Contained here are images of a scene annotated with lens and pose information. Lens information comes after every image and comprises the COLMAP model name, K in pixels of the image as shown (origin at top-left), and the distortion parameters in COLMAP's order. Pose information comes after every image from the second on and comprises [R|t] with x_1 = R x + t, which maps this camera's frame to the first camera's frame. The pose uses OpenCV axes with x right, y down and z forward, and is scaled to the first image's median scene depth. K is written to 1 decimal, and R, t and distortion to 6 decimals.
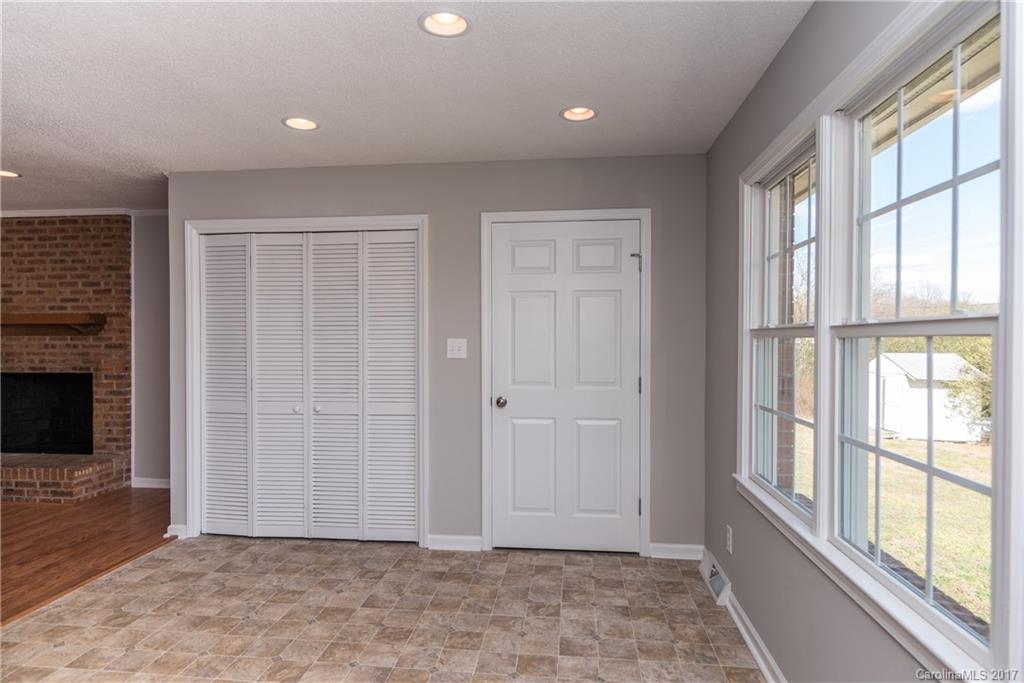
lens RADIAL K [[601.8, 0, 512.0], [0, 601.8, 341.5], [0, 0, 1]] dist [0.003929, 0.002022]
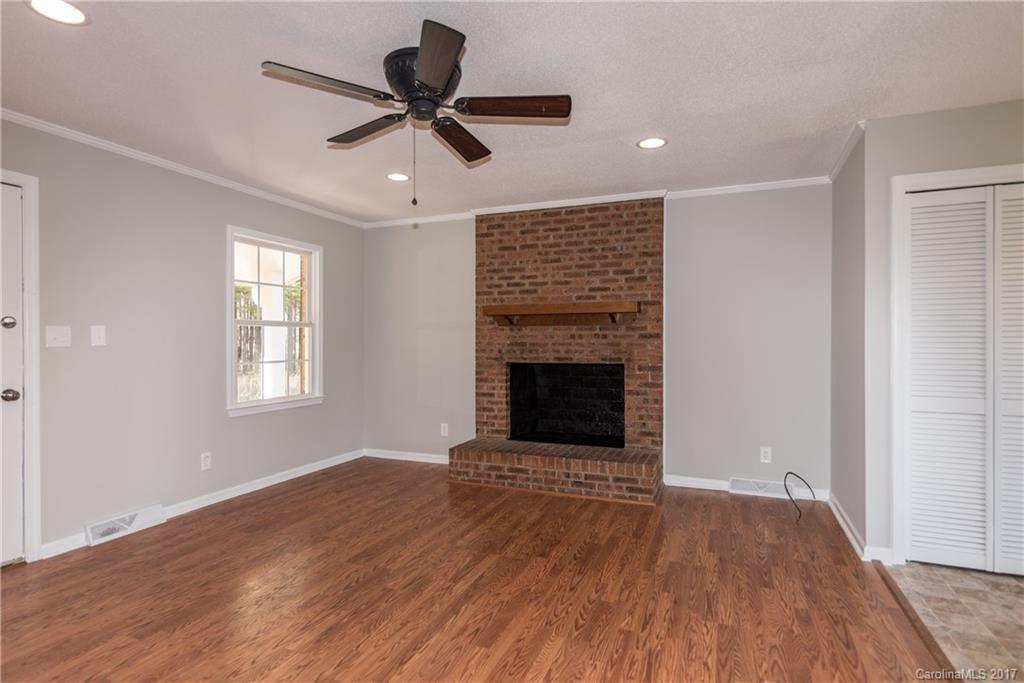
lens RADIAL K [[542.2, 0, 527.3], [0, 542.2, 341.2], [0, 0, 1]] dist [0.002282, 0.000190]
pose [[0.966378, -0.000535, -0.257125, -0.621492], [-0.000856, 0.999986, -0.005299, 0.020587], [0.257125, 0.005341, 0.966363, 0.119856]]
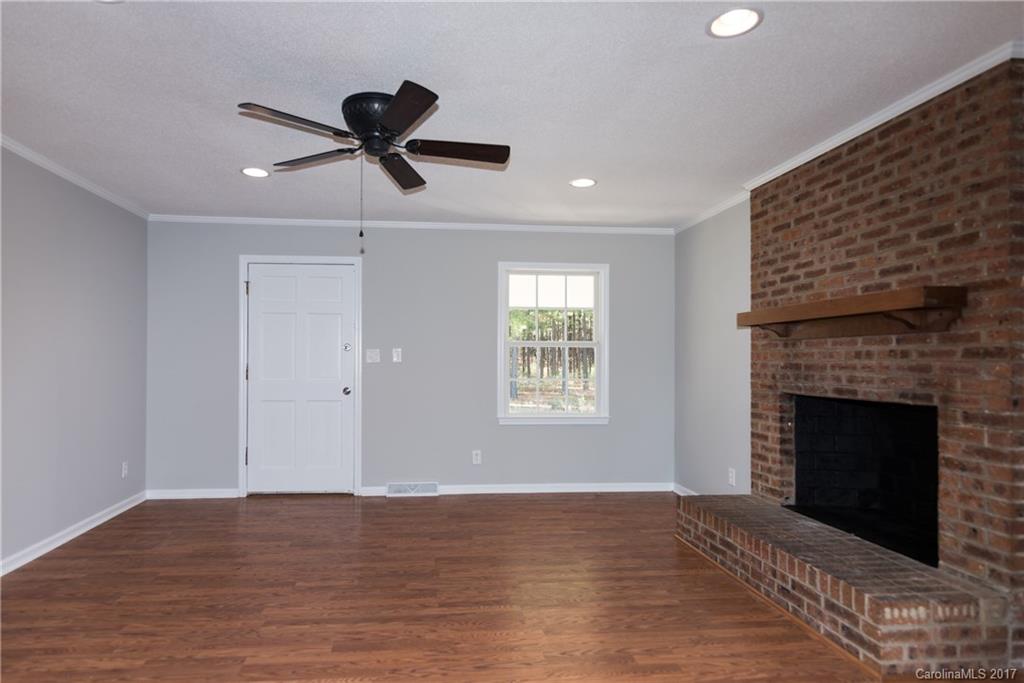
lens RADIAL K [[564.6, 0, 445.3], [0, 564.6, 354.0], [0, 0, 1]] dist [0.002538, 0.000159]
pose [[0.182253, -0.009210, -0.983209, -0.303189], [-0.013140, 0.999844, -0.011802, 0.019230], [0.983164, 0.015070, 0.182103, 0.506319]]
